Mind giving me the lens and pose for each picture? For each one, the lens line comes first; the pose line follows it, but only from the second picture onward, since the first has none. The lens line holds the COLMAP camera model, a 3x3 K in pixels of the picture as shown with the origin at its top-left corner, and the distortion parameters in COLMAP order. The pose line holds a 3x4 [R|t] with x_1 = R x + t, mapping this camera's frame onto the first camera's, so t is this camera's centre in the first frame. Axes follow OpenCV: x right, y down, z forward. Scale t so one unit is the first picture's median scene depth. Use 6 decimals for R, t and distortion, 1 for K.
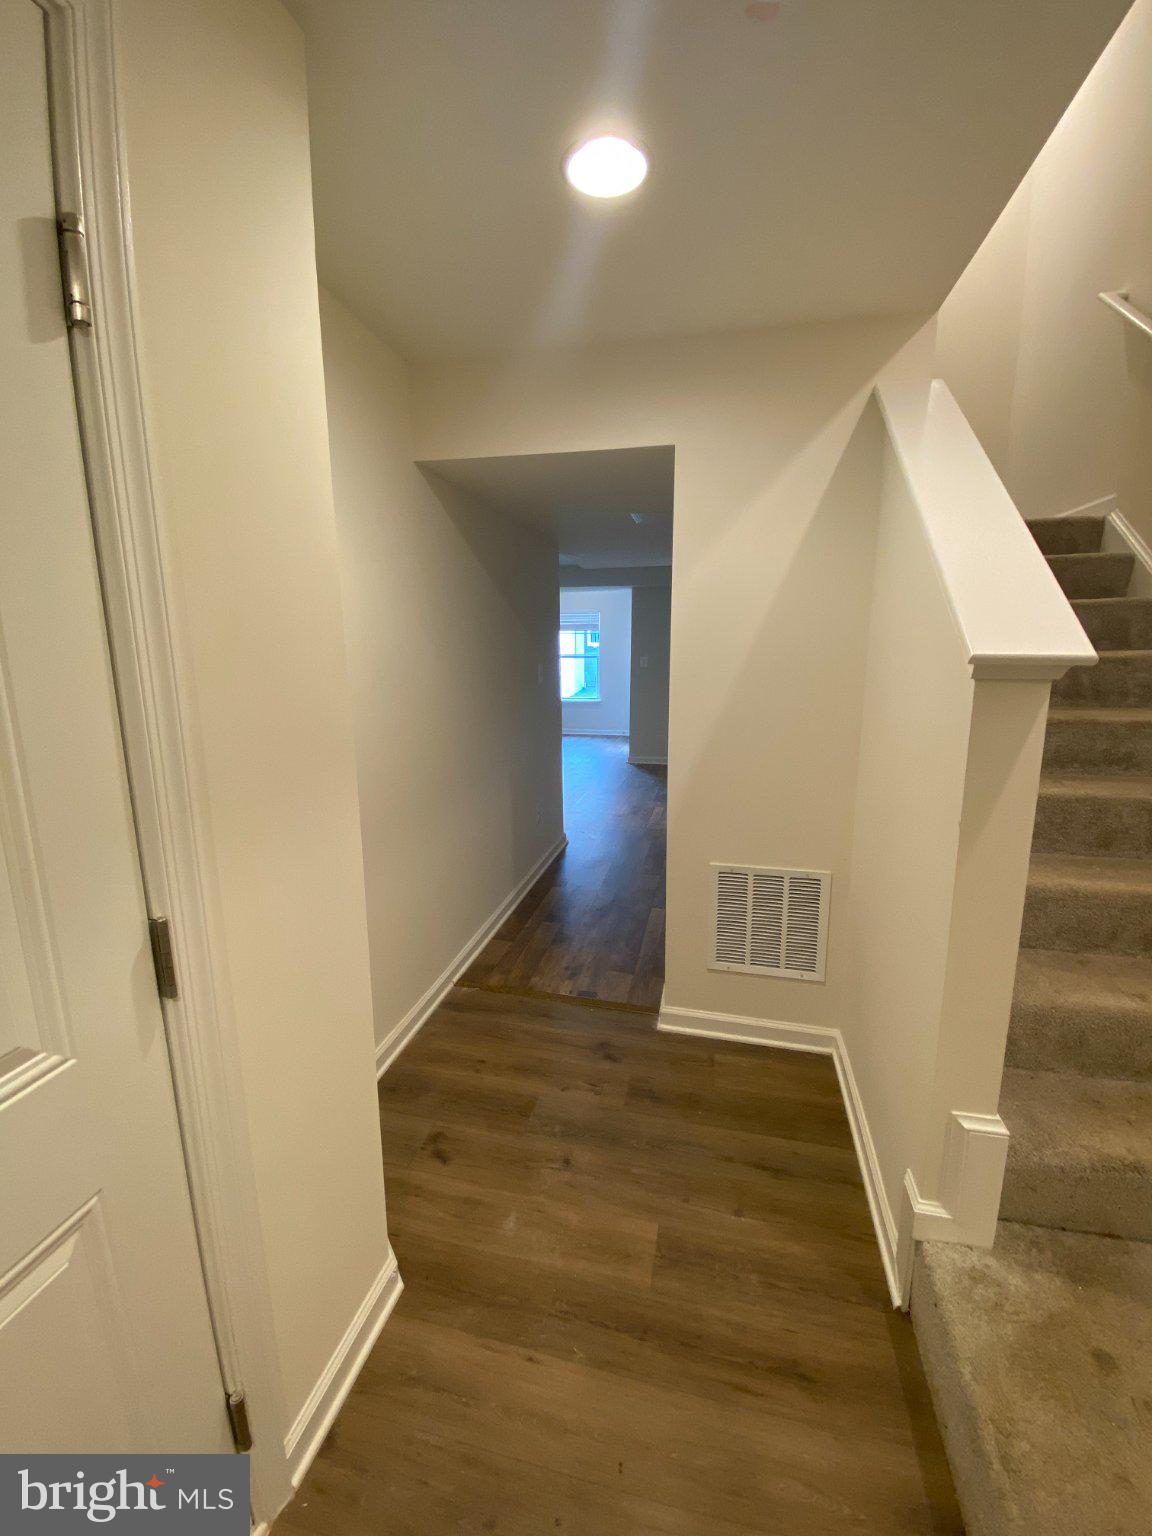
lens RADIAL K [[627.3, 0, 576.0], [0, 627.3, 768.0], [0, 0, 1]] dist [0.041087, -0.023137]
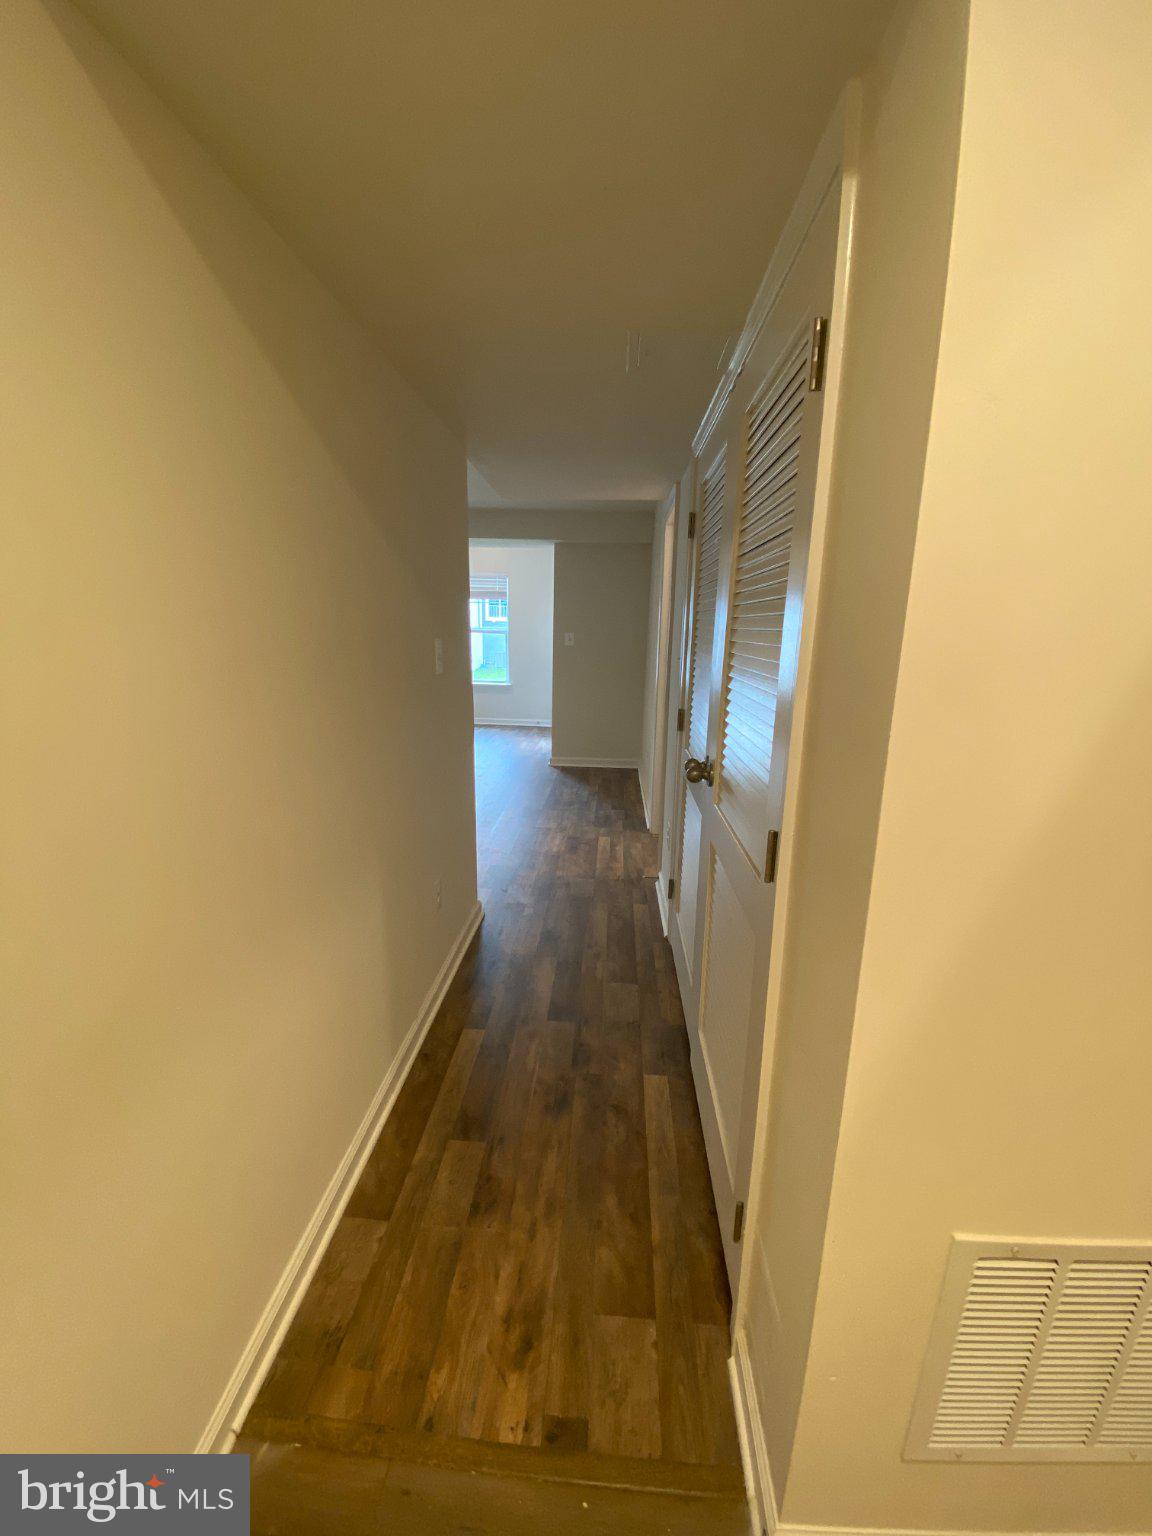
lens RADIAL K [[616.2, 0, 576.0], [0, 616.2, 768.0], [0, 0, 1]] dist [0.015788, -0.021763]
pose [[0.986333, -0.010424, 0.164433, -0.019867], [0.003819, 0.999175, 0.040439, -0.053290], [-0.164719, -0.039258, 0.985559, 0.320448]]
